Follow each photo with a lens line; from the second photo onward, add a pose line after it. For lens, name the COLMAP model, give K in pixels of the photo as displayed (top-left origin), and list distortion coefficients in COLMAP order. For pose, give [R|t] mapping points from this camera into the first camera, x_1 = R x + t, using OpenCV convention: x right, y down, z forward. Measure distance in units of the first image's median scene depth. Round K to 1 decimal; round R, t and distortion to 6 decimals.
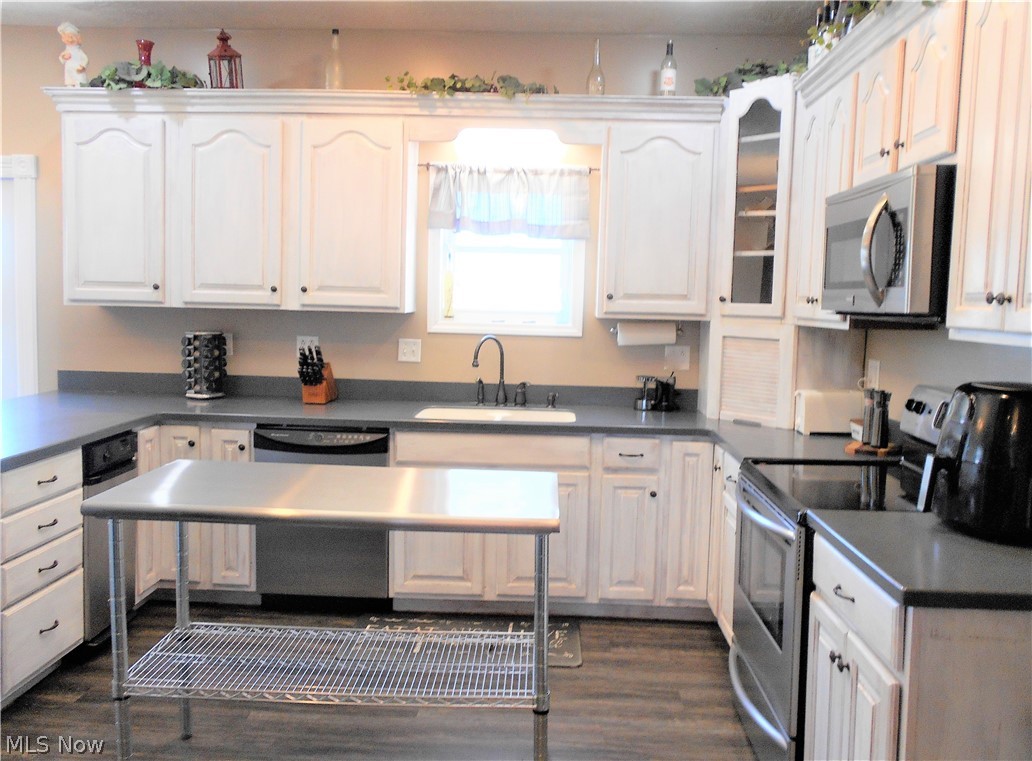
lens RADIAL K [[834.1, 0, 497.8], [0, 834.1, 352.3], [0, 0, 1]] dist [-0.064855, 0.001596]
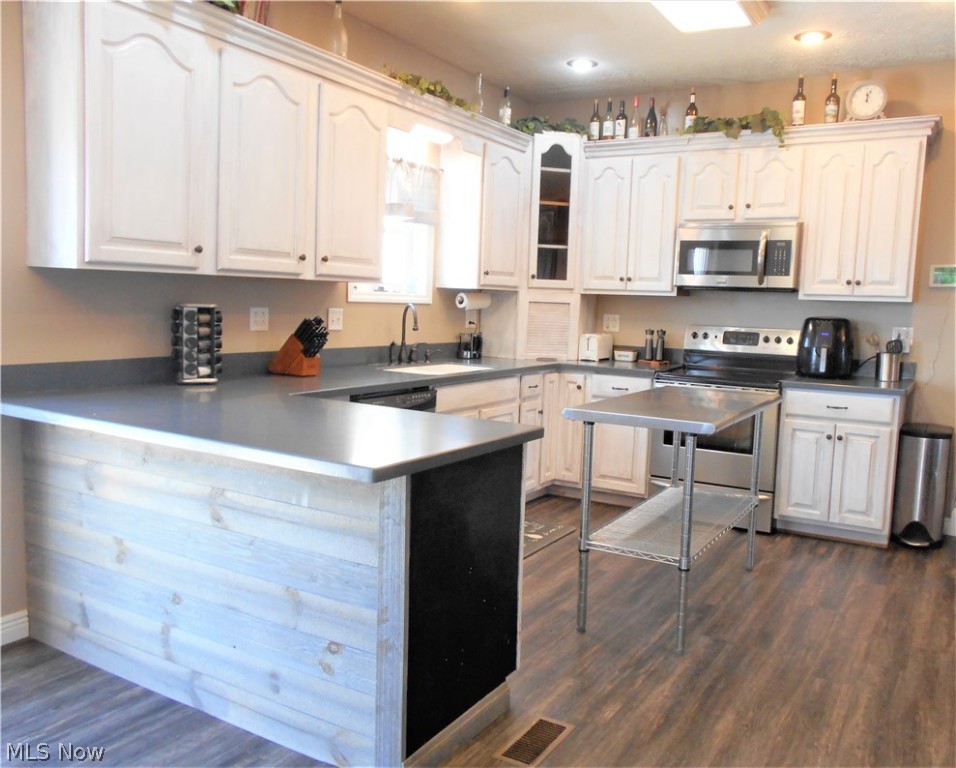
lens RADIAL K [[771.1, 0, 548.8], [0, 771.1, 366.4], [0, 0, 1]] dist [0.008275, 0.002985]
pose [[0.460006, -0.086210, 0.883721, -0.958135], [0.030794, 0.996226, 0.081156, -0.015532], [-0.887382, -0.010119, 0.460924, 0.349968]]
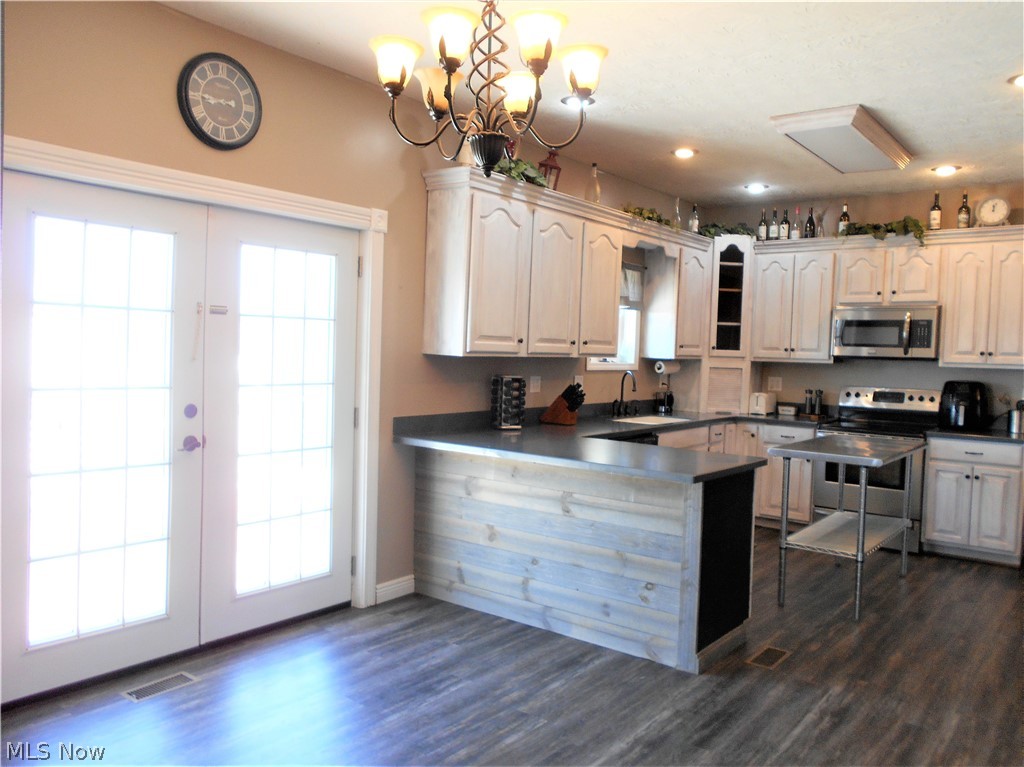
lens RADIAL K [[759.2, 0, 552.1], [0, 759.2, 378.6], [0, 0, 1]] dist [0.010856, 0.008970]
pose [[0.588425, -0.040991, 0.807512, -1.351217], [0.036513, 0.999042, 0.024107, -0.050012], [-0.807727, 0.015299, 0.589358, 0.293318]]
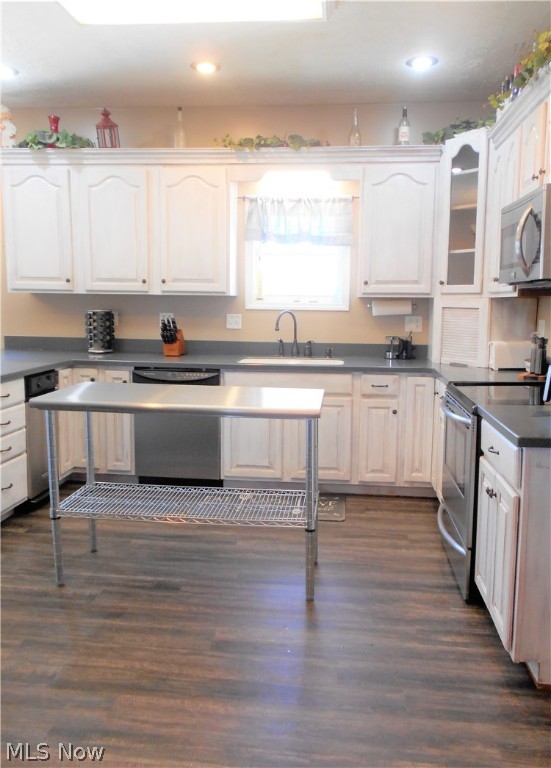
lens RADIAL K [[616.6, 0, 277.0], [0, 616.6, 357.6], [0, 0, 1]] dist [0.007924, 0.003292]
pose [[0.998460, -0.010816, -0.054411, 0.035732], [0.012024, 0.999687, 0.021935, 0.044108], [0.054157, -0.022556, 0.998278, -0.126866]]
